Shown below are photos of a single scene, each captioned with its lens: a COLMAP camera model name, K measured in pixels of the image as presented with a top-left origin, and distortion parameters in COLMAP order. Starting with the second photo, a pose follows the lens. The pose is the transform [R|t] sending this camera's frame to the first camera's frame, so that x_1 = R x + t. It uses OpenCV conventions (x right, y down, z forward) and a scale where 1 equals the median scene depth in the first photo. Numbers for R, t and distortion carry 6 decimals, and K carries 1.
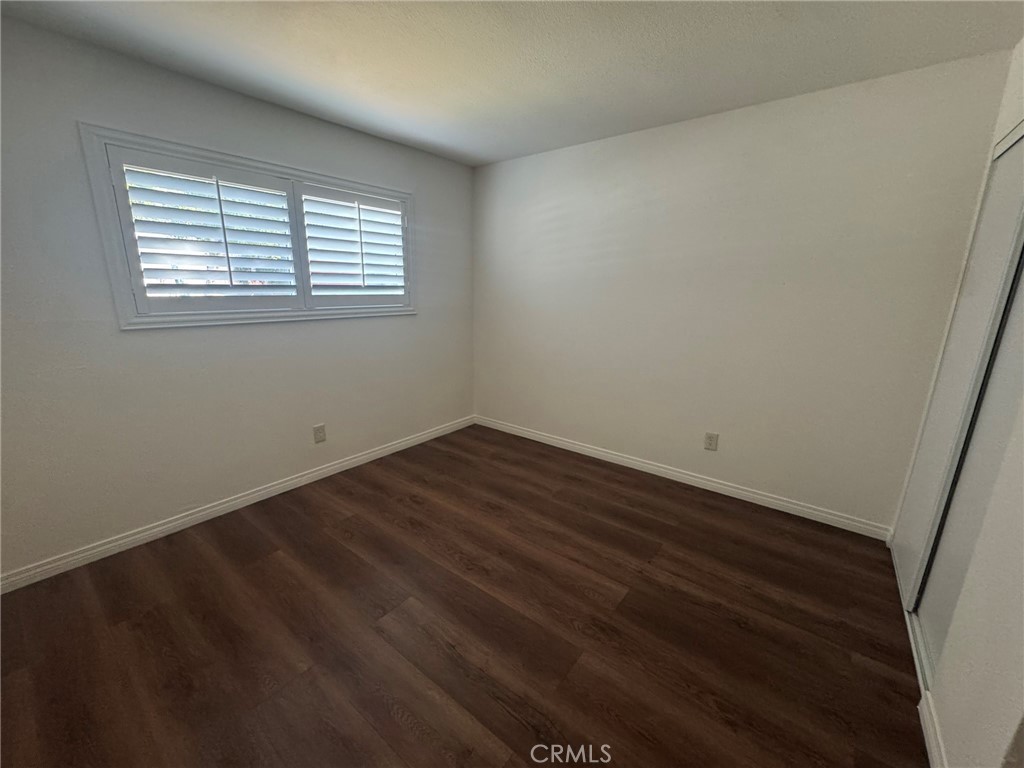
lens RADIAL K [[410.0, 0, 508.8], [0, 410.0, 383.1], [0, 0, 1]] dist [-0.000218, 0.000080]
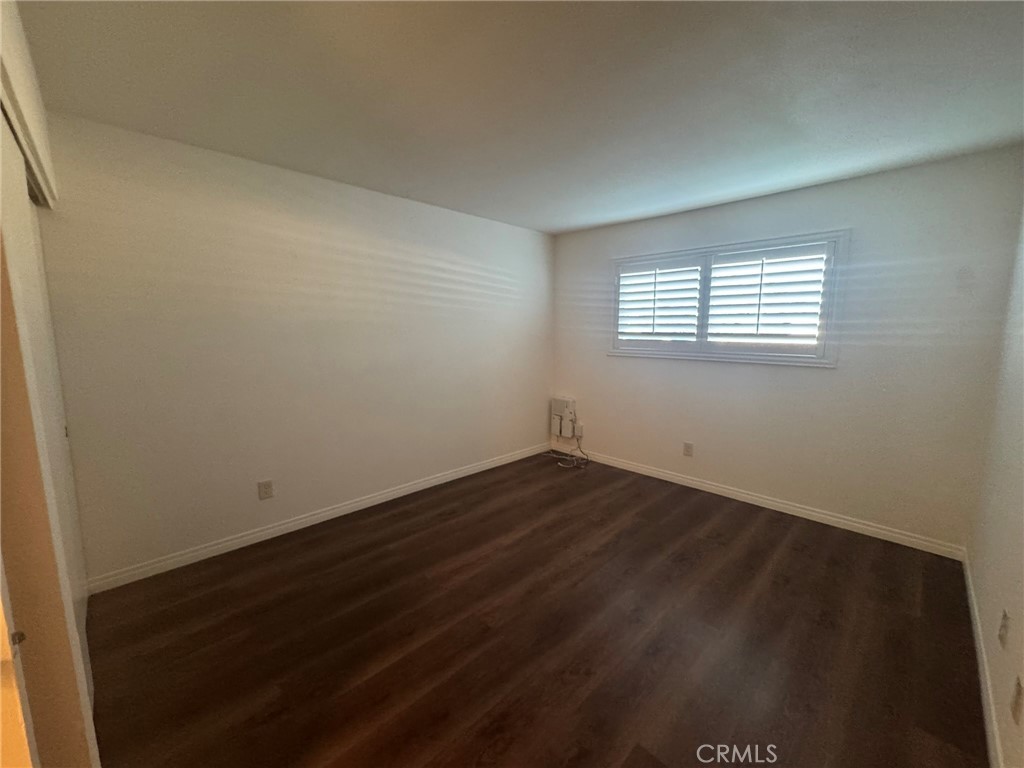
lens RADIAL K [[410.0, 0, 508.8], [0, 410.0, 383.1], [0, 0, 1]] dist [-0.000218, 0.000080]
pose [[-0.122774, 0.121792, -0.984933, 0.802840], [-0.242325, 0.958723, 0.148758, -0.121529], [0.962396, 0.256937, -0.088193, 0.522187]]
